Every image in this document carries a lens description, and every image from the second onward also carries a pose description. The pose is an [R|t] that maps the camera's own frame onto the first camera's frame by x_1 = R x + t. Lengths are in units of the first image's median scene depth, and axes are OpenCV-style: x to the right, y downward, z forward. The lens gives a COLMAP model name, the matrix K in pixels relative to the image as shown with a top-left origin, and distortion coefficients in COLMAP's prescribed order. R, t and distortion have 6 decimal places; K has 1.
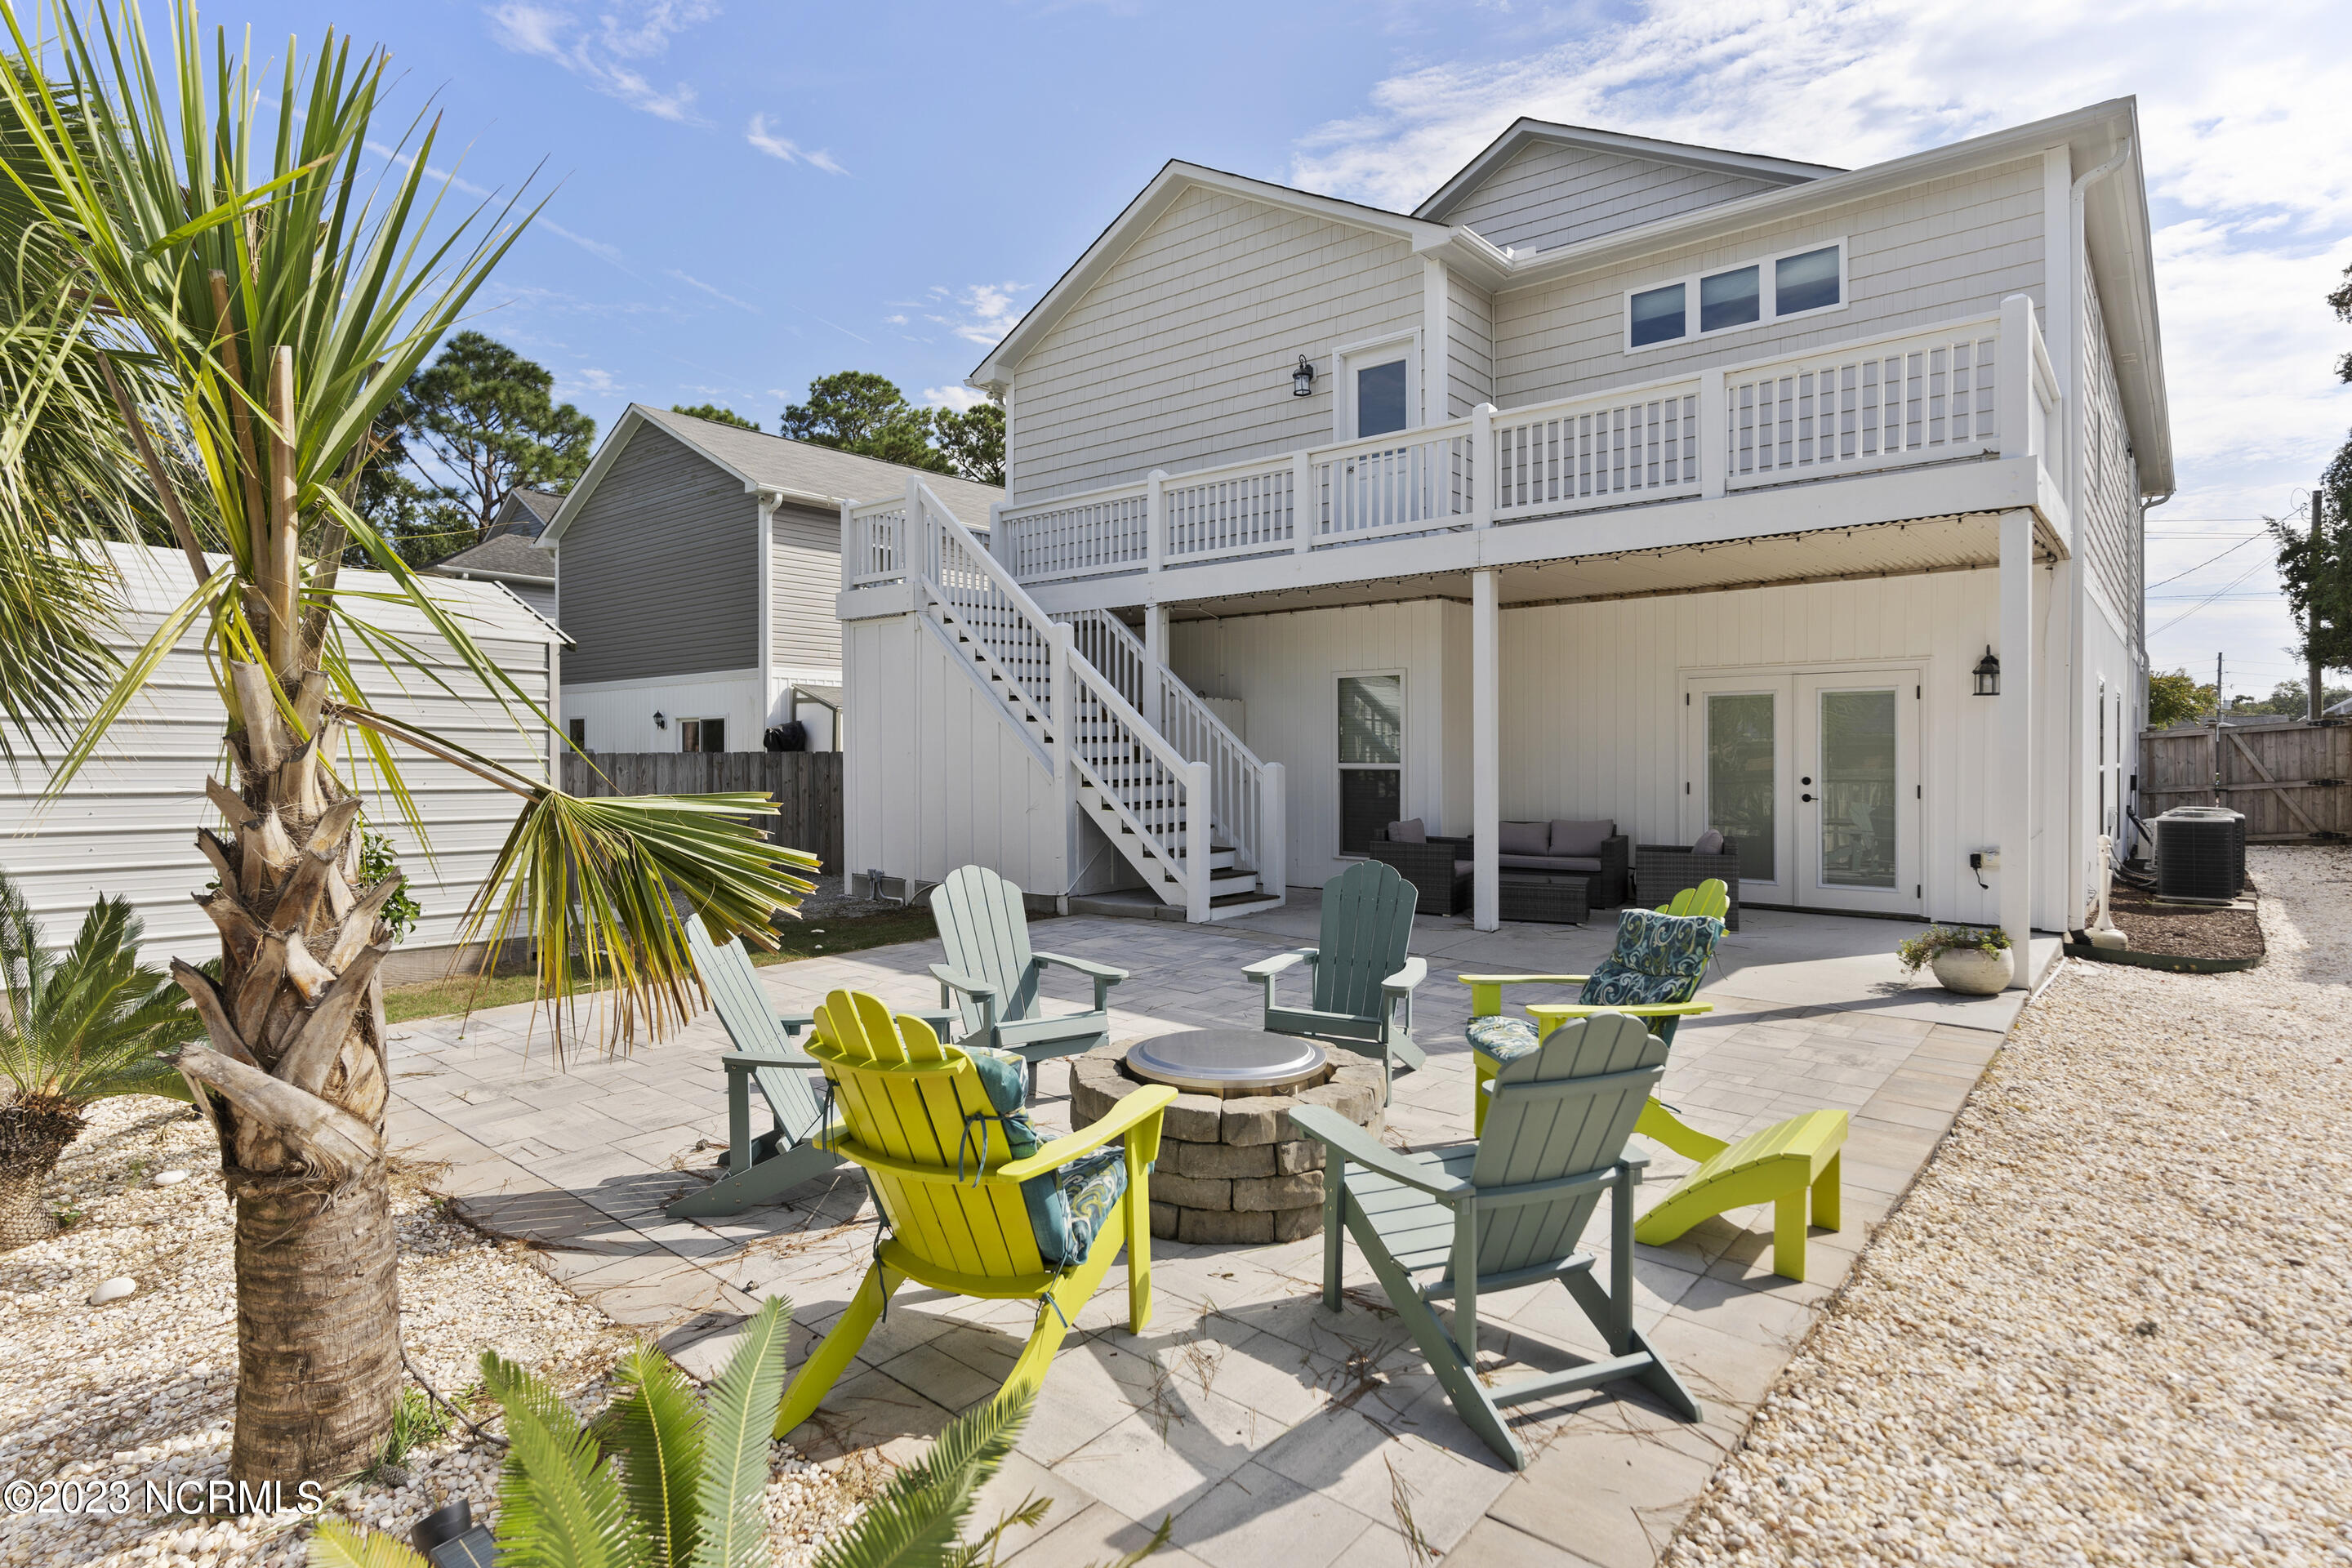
lens RADIAL K [[1237.9, 0, 1199.6], [0, 1237.9, 768.8], [0, 0, 1]] dist [-0.004113, 0.000943]
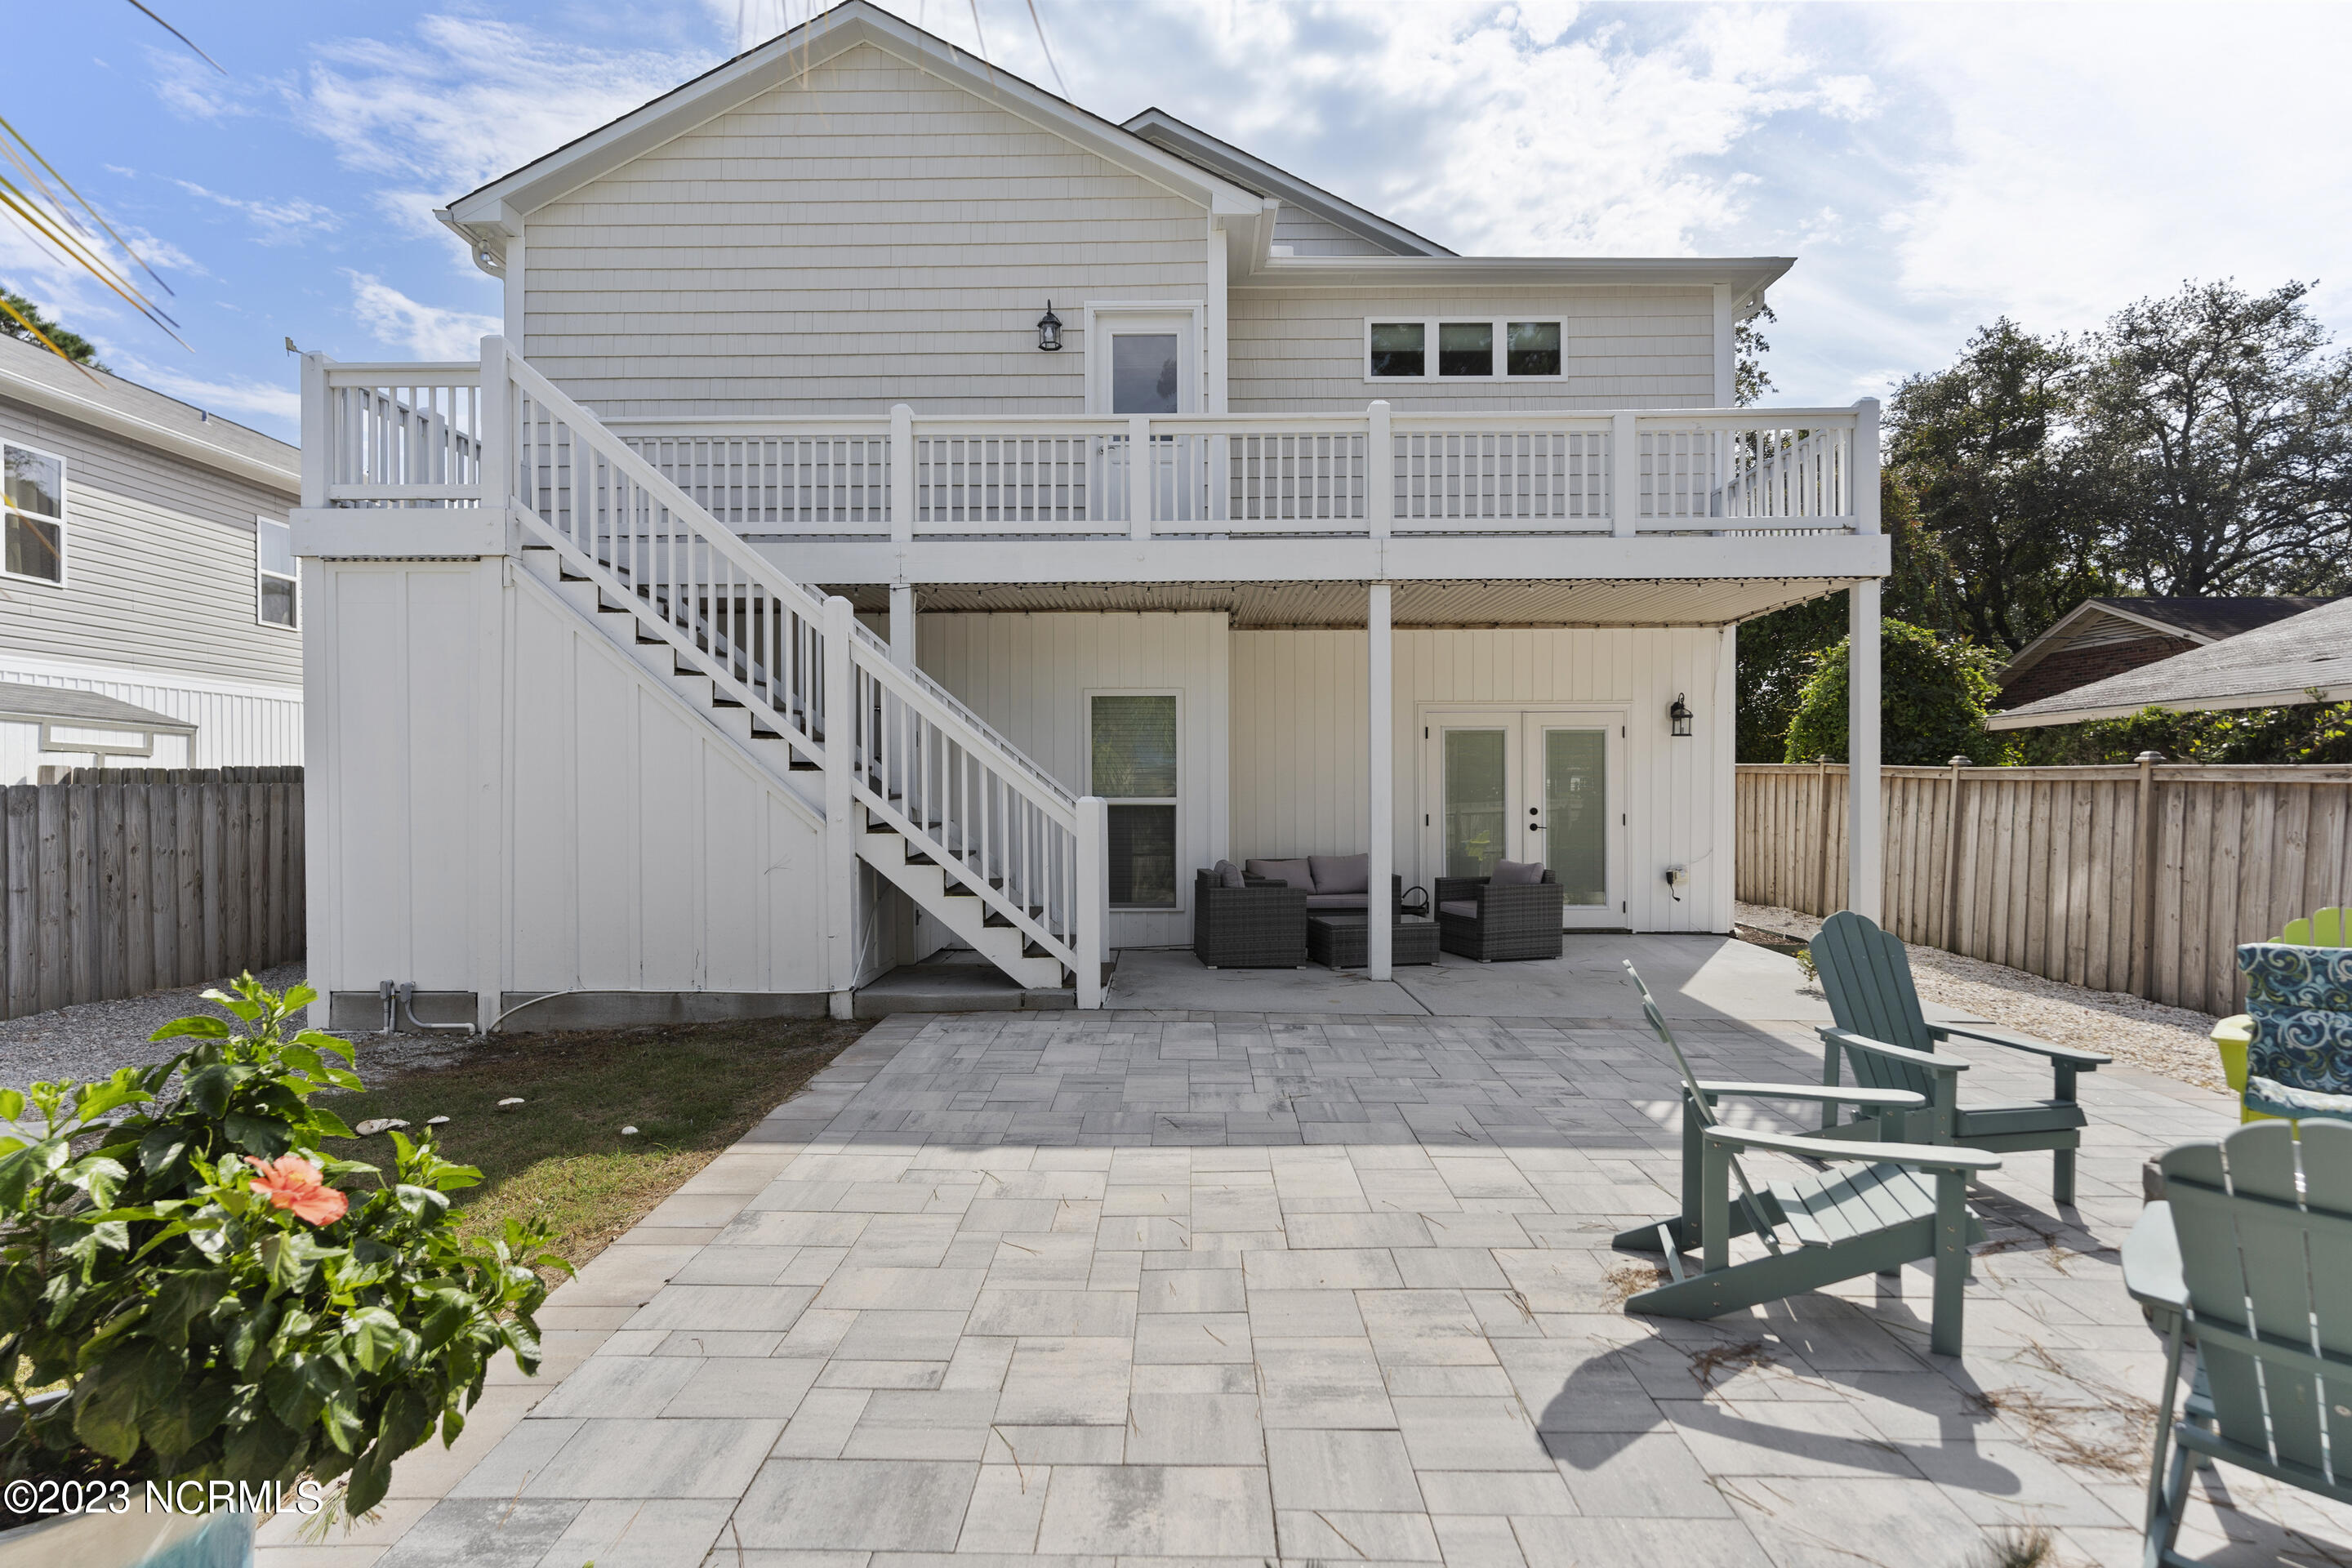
lens RADIAL K [[1237.9, 0, 1178.8], [0, 1237.9, 786.1], [0, 0, 1]] dist [-0.004113, 0.000943]
pose [[0.767718, -0.000209, 0.640788, -0.408770], [0.009533, 0.999893, -0.011095, -0.002748], [-0.640717, 0.014627, 0.767637, 0.347776]]
